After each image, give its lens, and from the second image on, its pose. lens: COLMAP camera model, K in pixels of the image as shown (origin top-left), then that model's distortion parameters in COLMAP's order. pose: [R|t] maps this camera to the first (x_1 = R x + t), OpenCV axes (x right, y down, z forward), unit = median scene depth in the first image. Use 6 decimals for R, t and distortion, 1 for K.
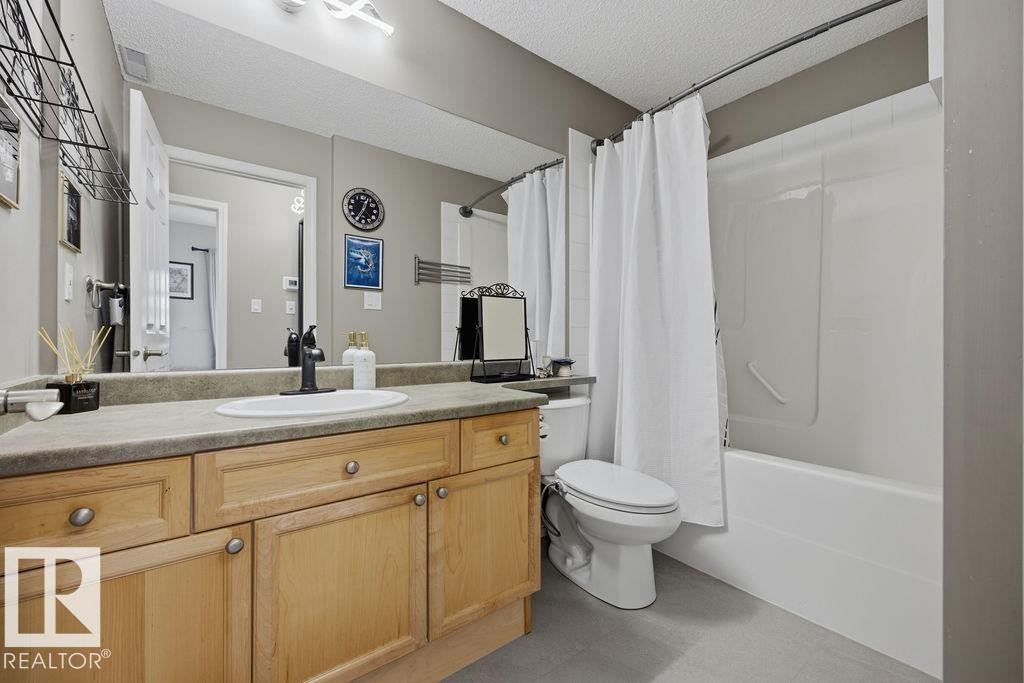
lens RADIAL K [[429.6, 0, 516.3], [0, 429.6, 337.5], [0, 0, 1]] dist [-0.008069, 0.002050]
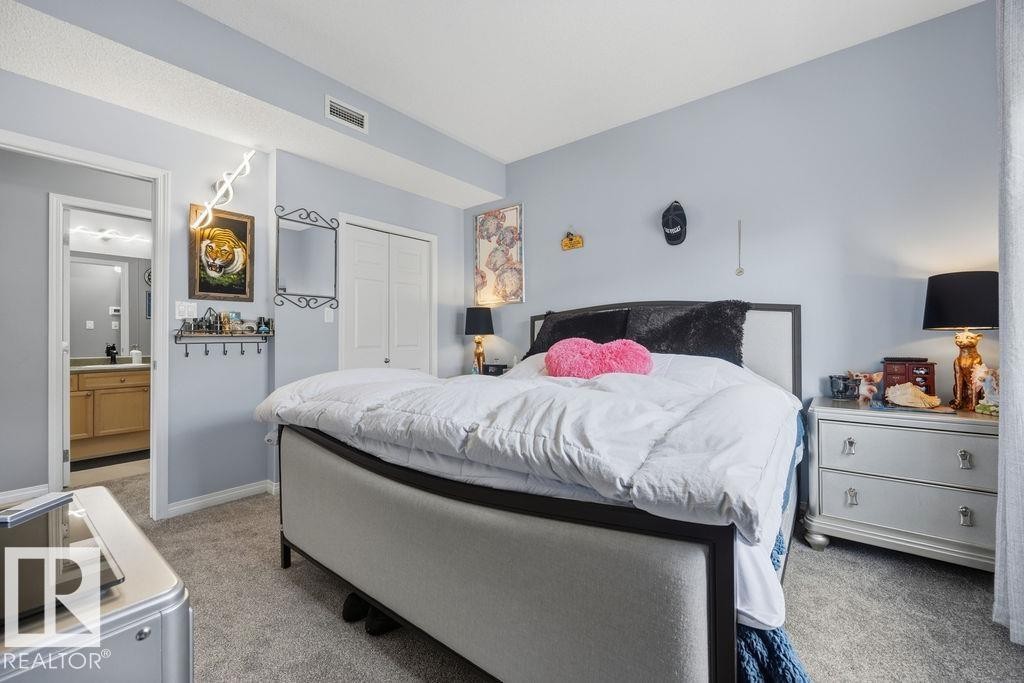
lens RADIAL K [[429.6, 0, 513.8], [0, 429.6, 337.3], [0, 0, 1]] dist [-0.008069, 0.002050]
pose [[0.969337, 0.008574, 0.245585, 1.594494], [-0.007347, 0.999956, -0.005913, -0.074591], [-0.245624, 0.003928, 0.969357, -2.770317]]
